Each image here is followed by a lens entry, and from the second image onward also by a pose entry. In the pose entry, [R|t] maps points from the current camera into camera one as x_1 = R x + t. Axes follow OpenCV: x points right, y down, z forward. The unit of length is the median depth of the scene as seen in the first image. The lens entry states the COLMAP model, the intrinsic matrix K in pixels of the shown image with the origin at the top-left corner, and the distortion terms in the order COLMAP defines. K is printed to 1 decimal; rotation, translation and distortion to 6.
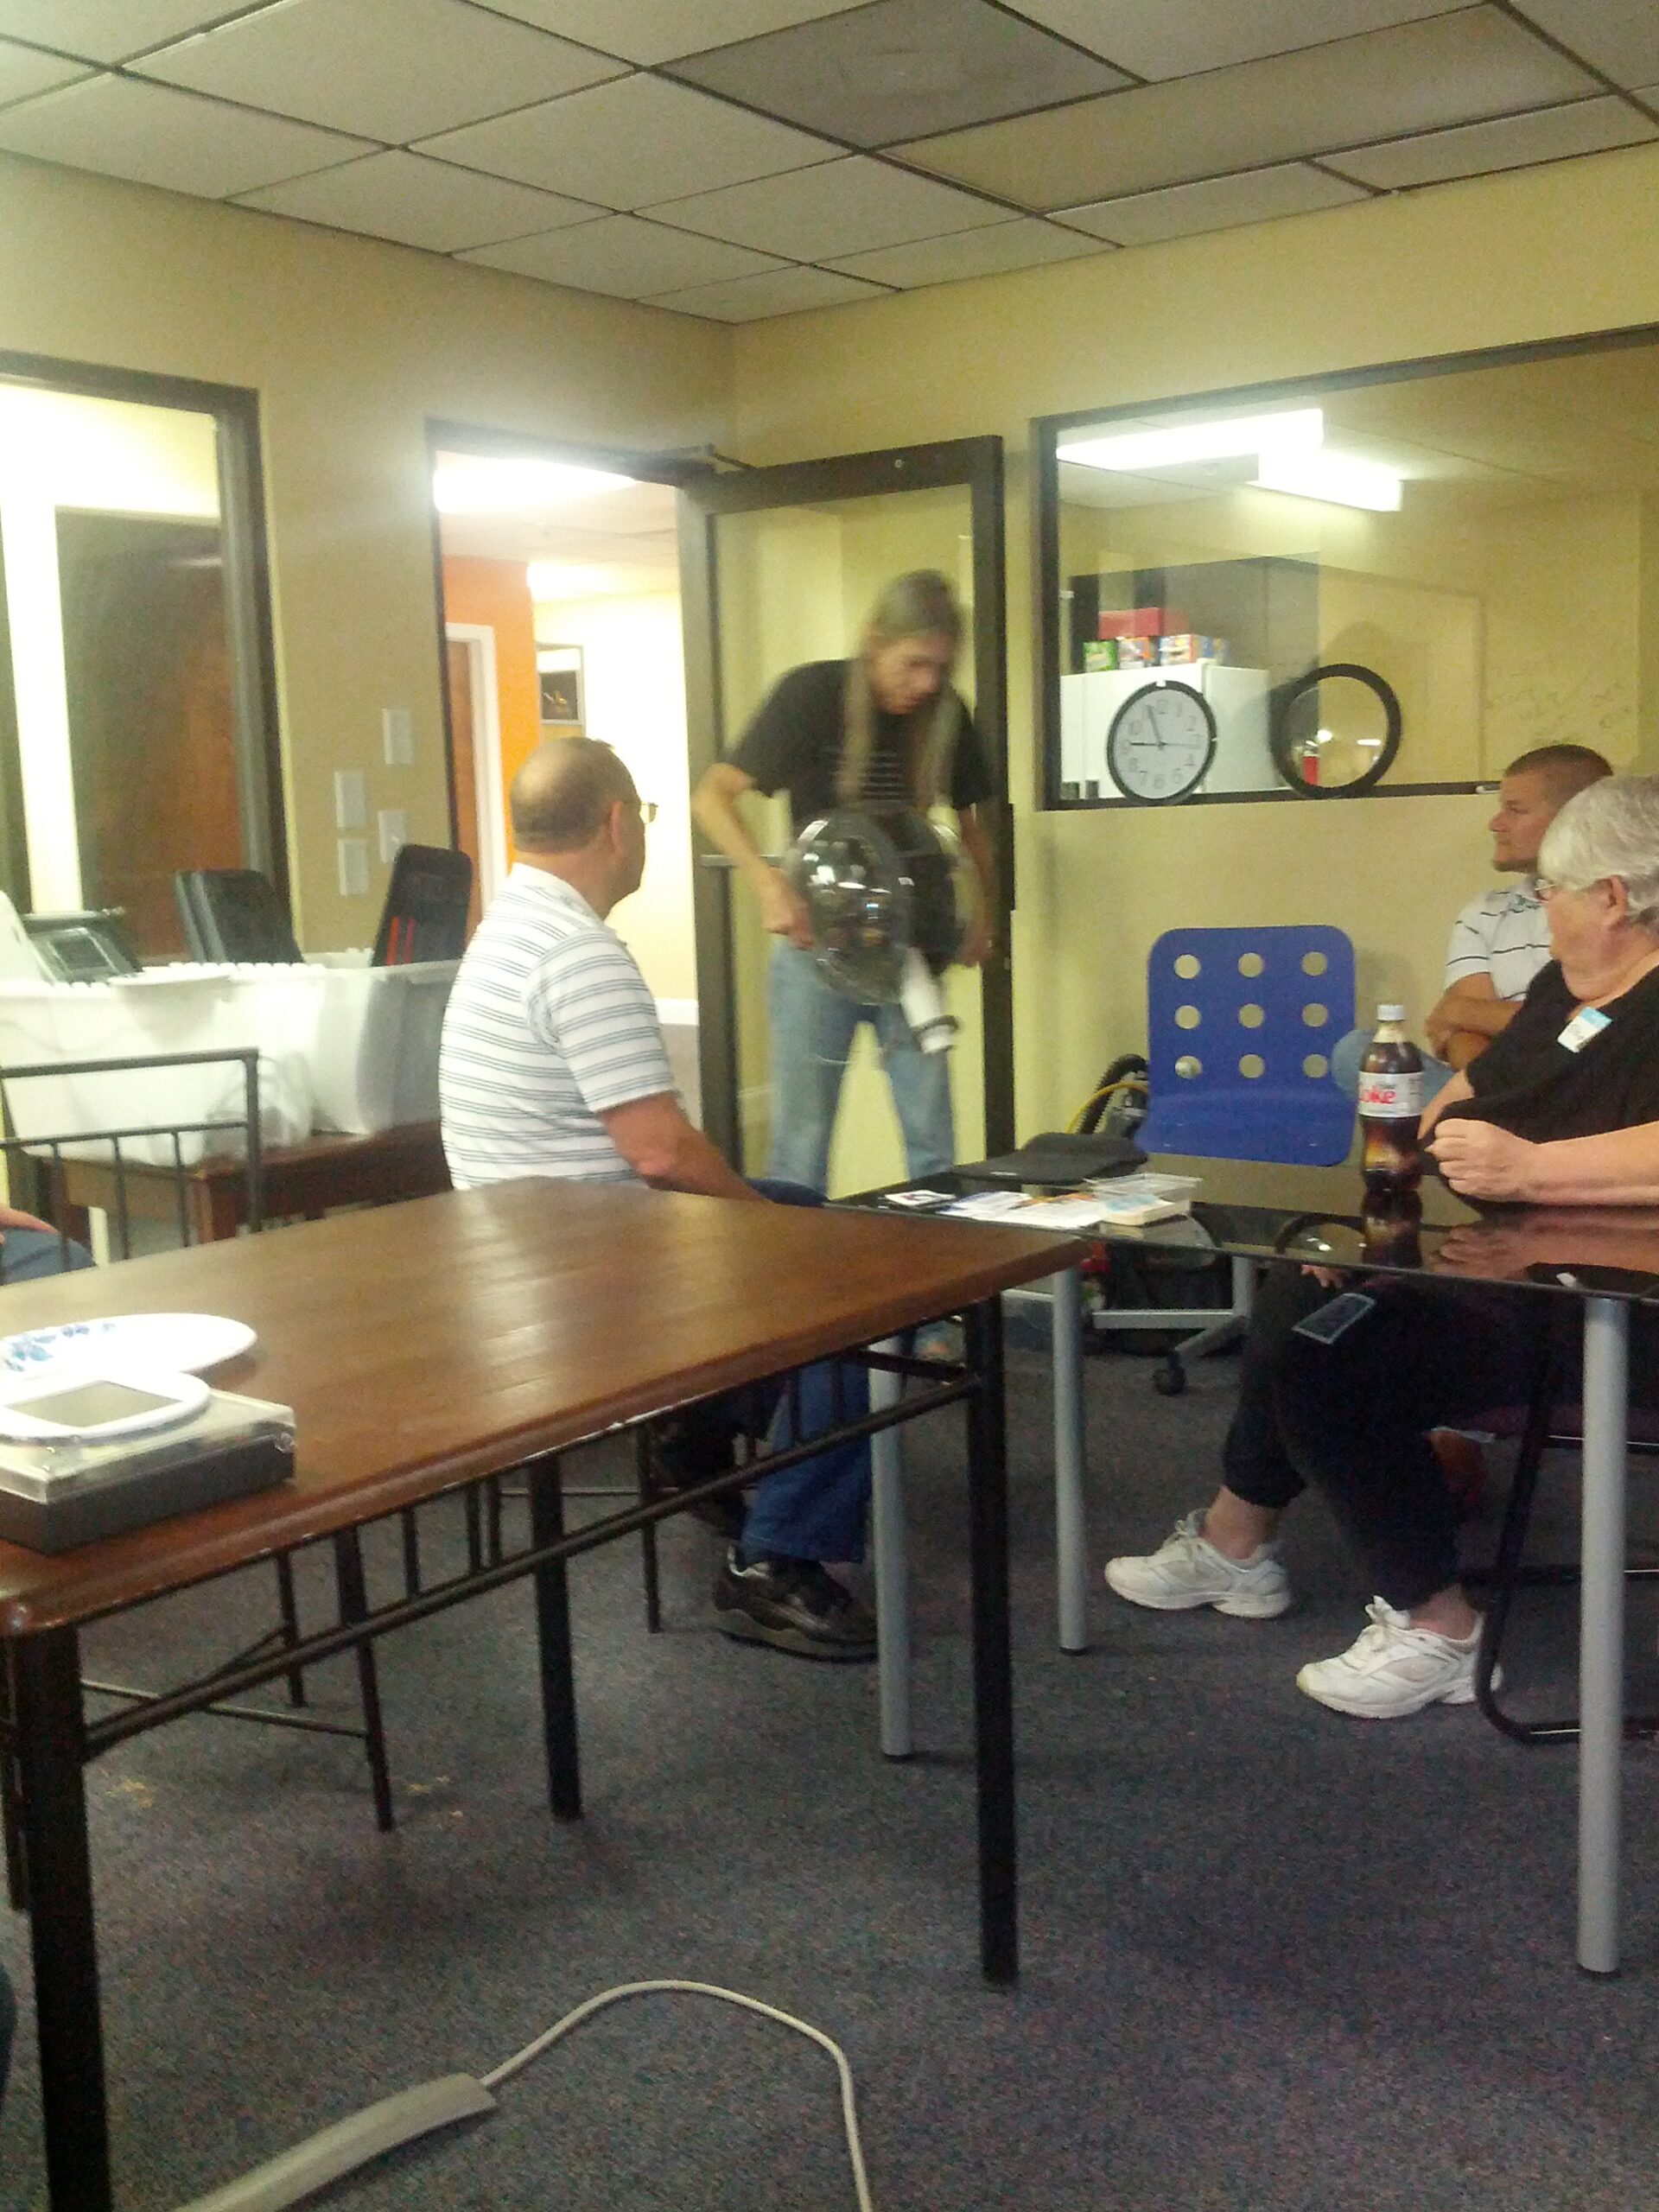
lens RADIAL K [[2191.1, 0, 829.6], [0, 2191.1, 1102.6], [0, 0, 1]] dist [0.028079, -0.083015]
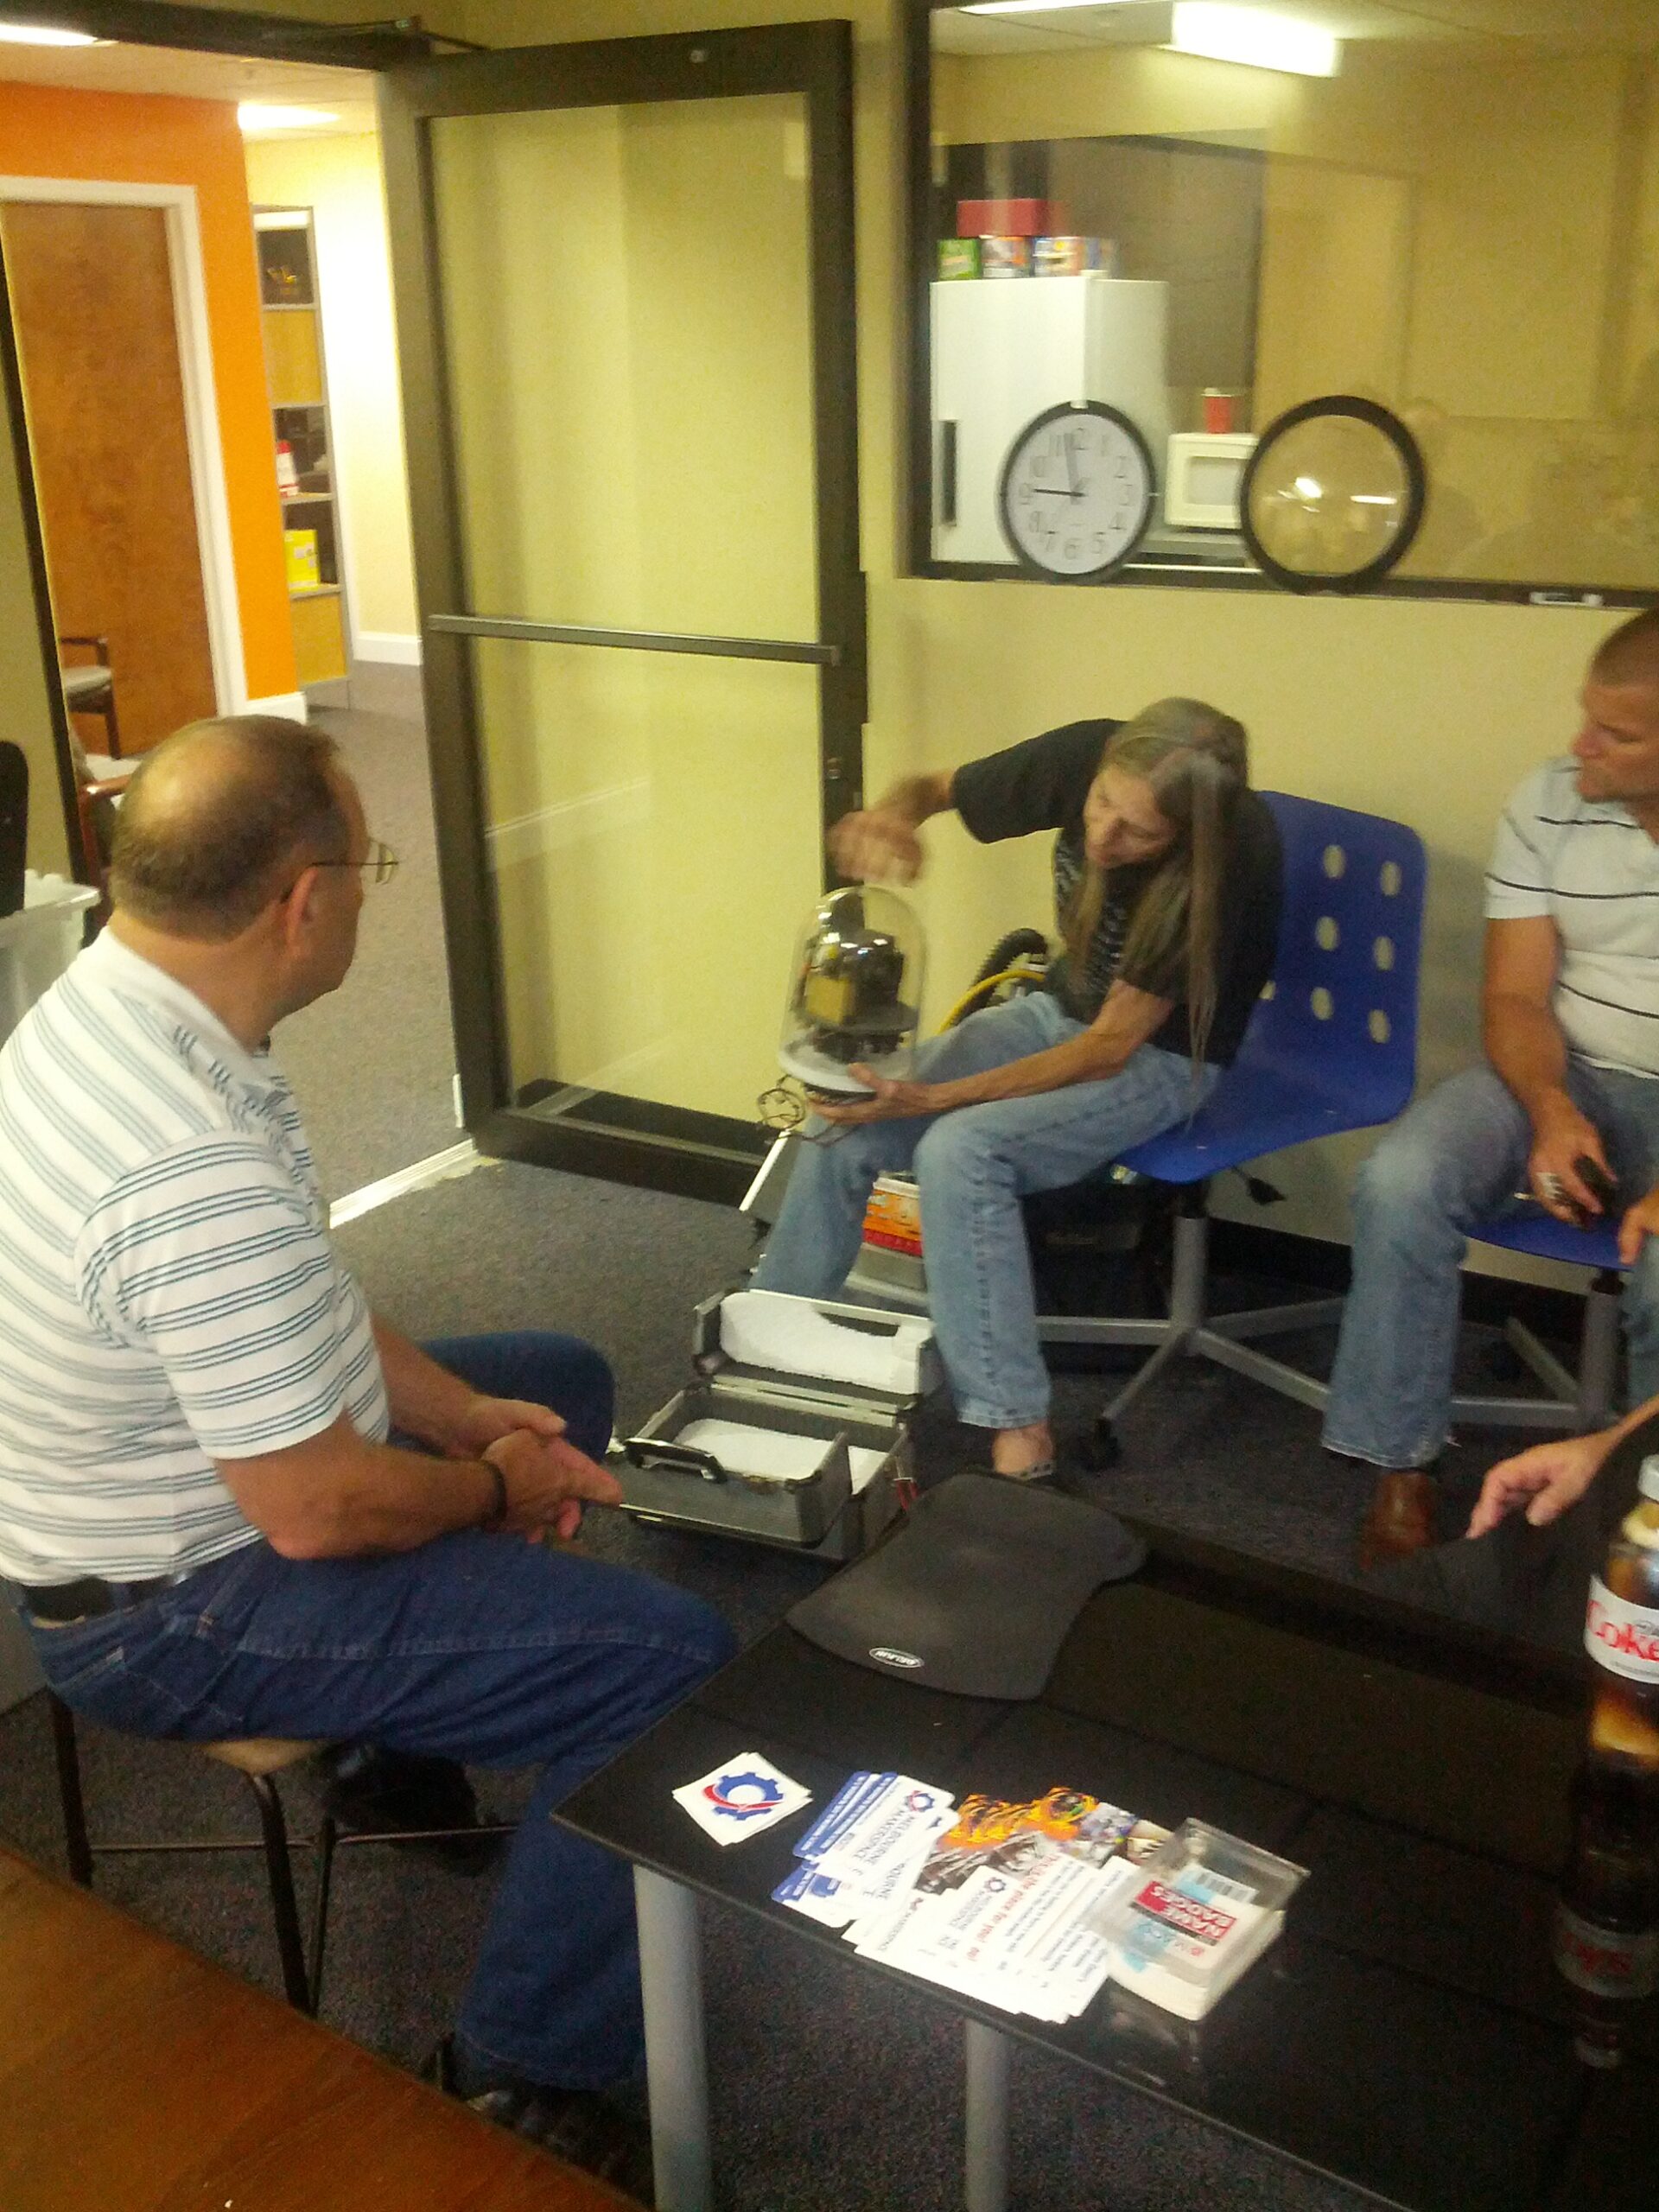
lens RADIAL K [[2198.2, 0, 829.5], [0, 2198.2, 1106.0], [0, 0, 1]] dist [0.060016, -0.235515]
pose [[0.996750, -0.020692, 0.077859, 0.024983], [0.004316, 0.978781, 0.204864, -0.222115], [-0.080446, -0.203862, 0.975689, 0.528996]]
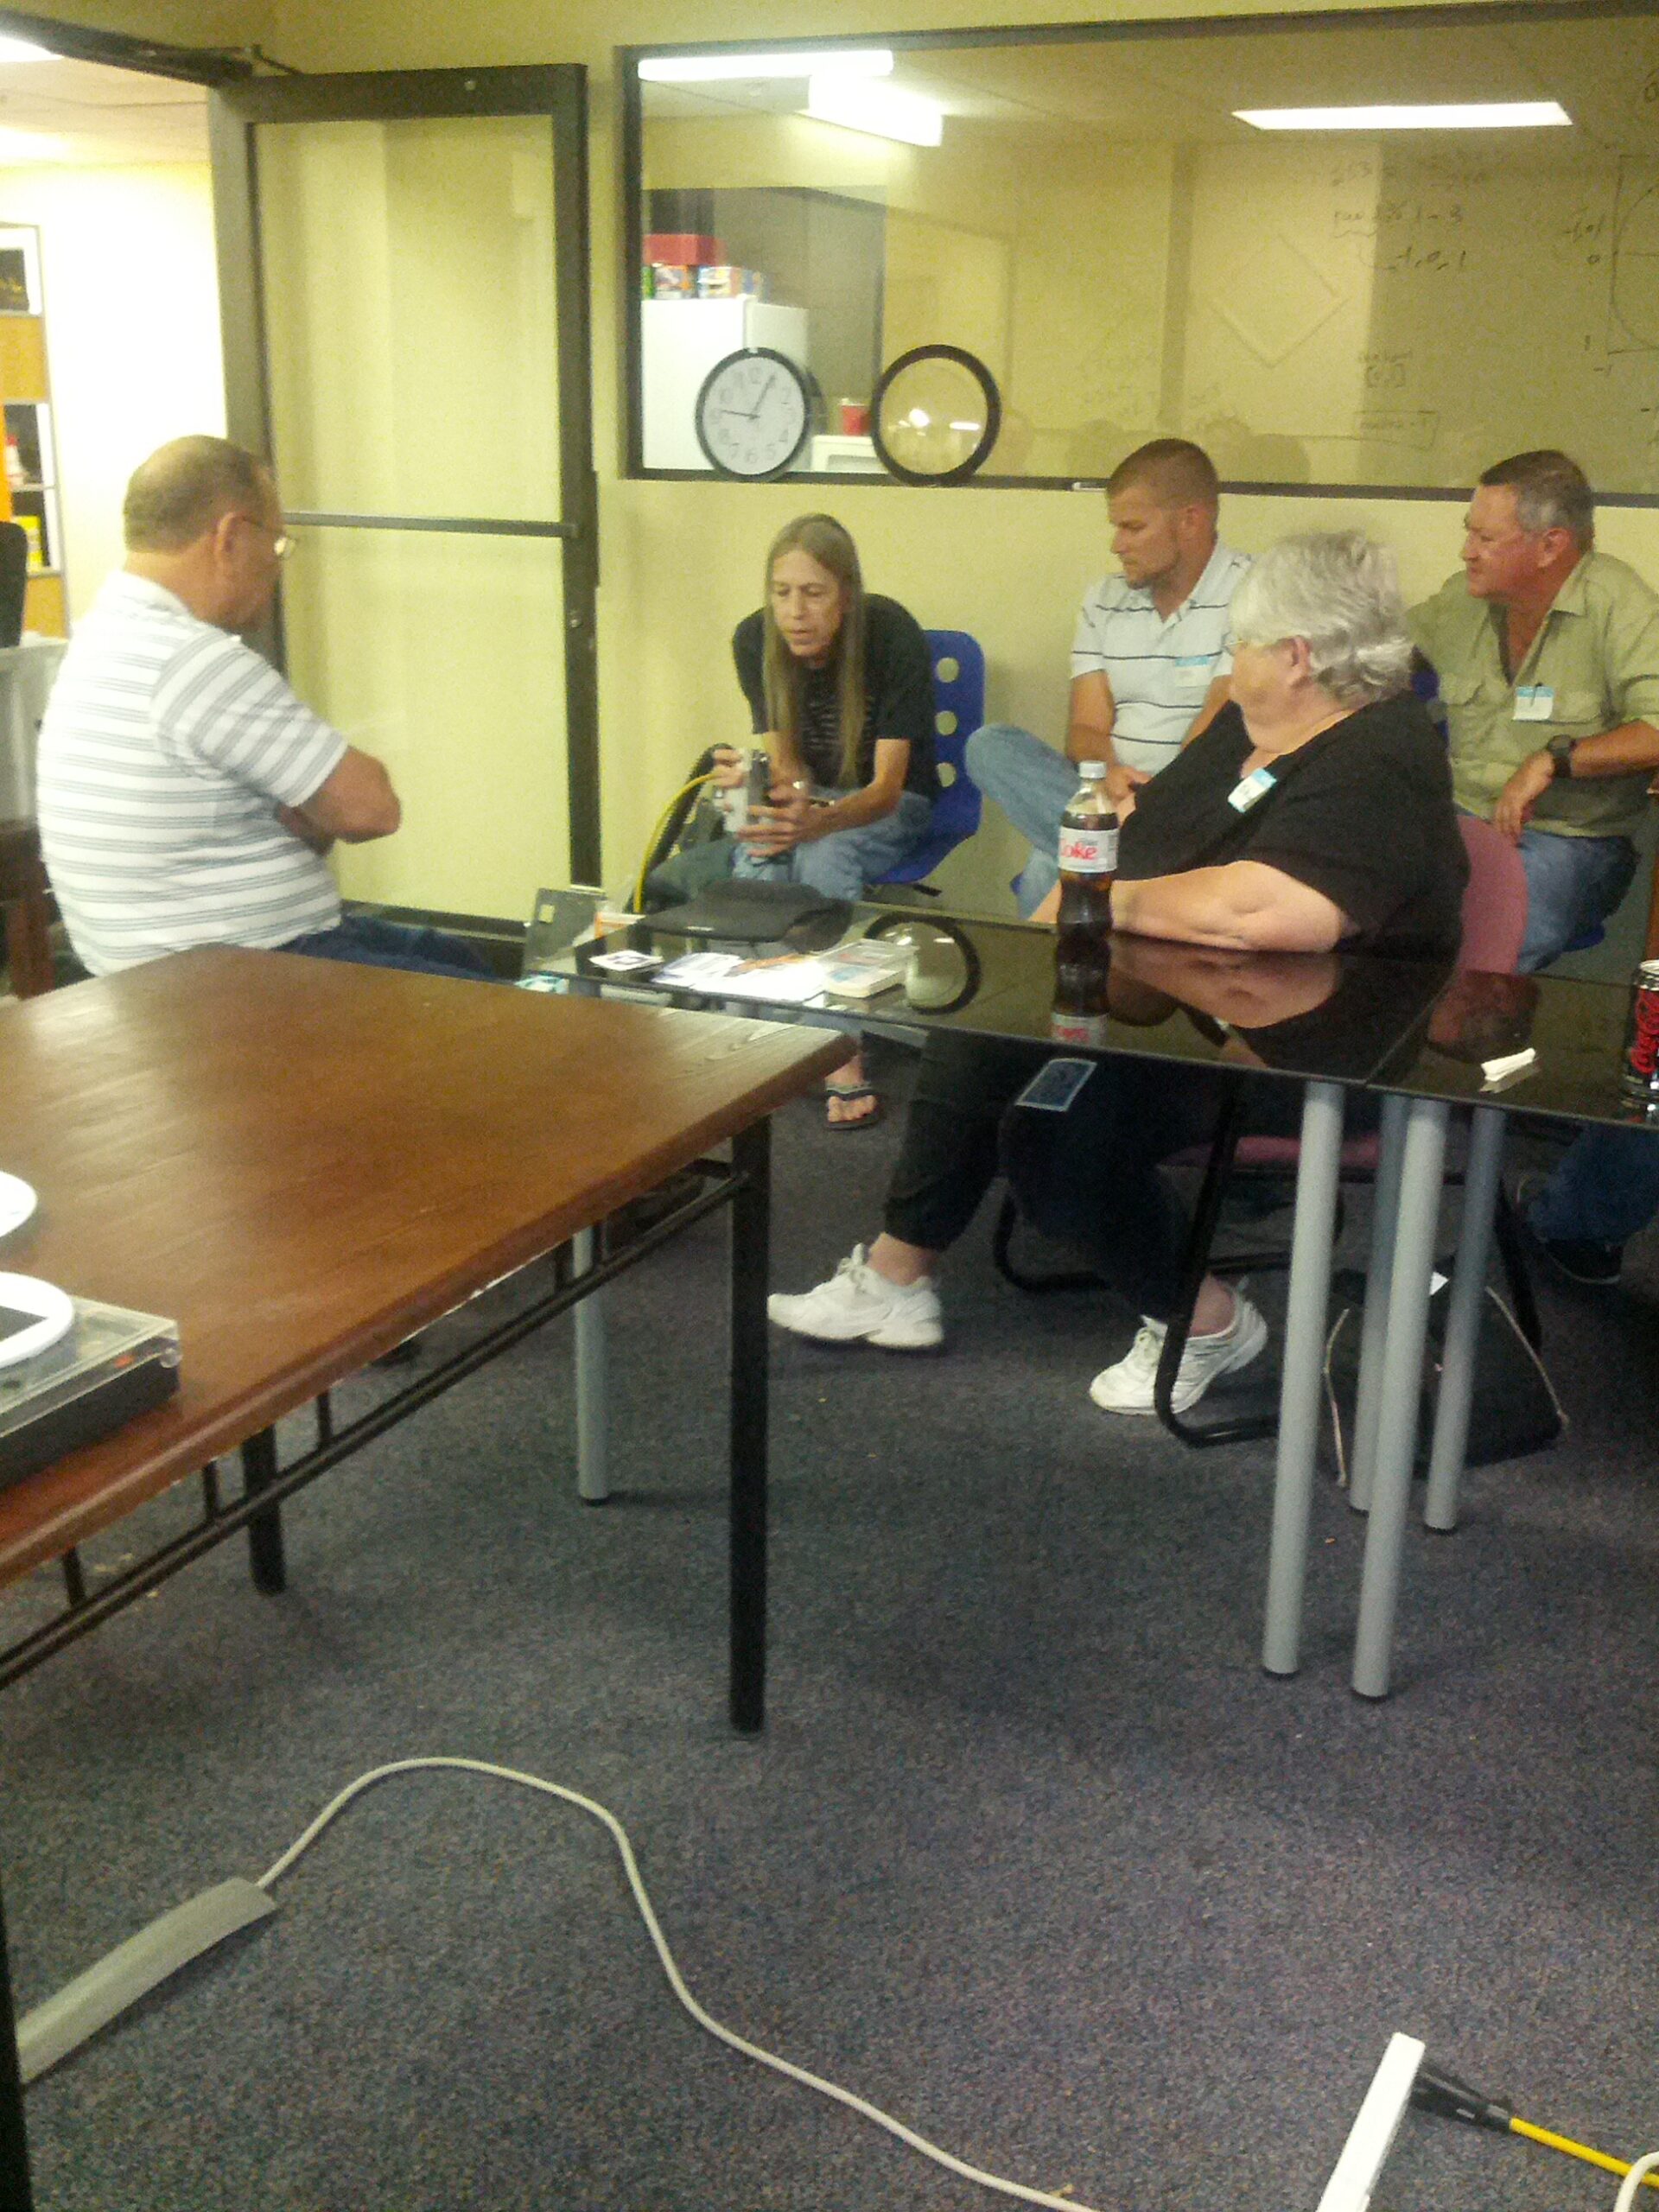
lens RADIAL K [[2198.2, 0, 829.5], [0, 2198.2, 1106.0], [0, 0, 1]] dist [0.060016, -0.235515]
pose [[0.970731, -0.029707, 0.238325, -0.106484], [-0.012125, 0.984994, 0.172165, -0.061695], [-0.239863, -0.170016, 0.955803, 0.032746]]
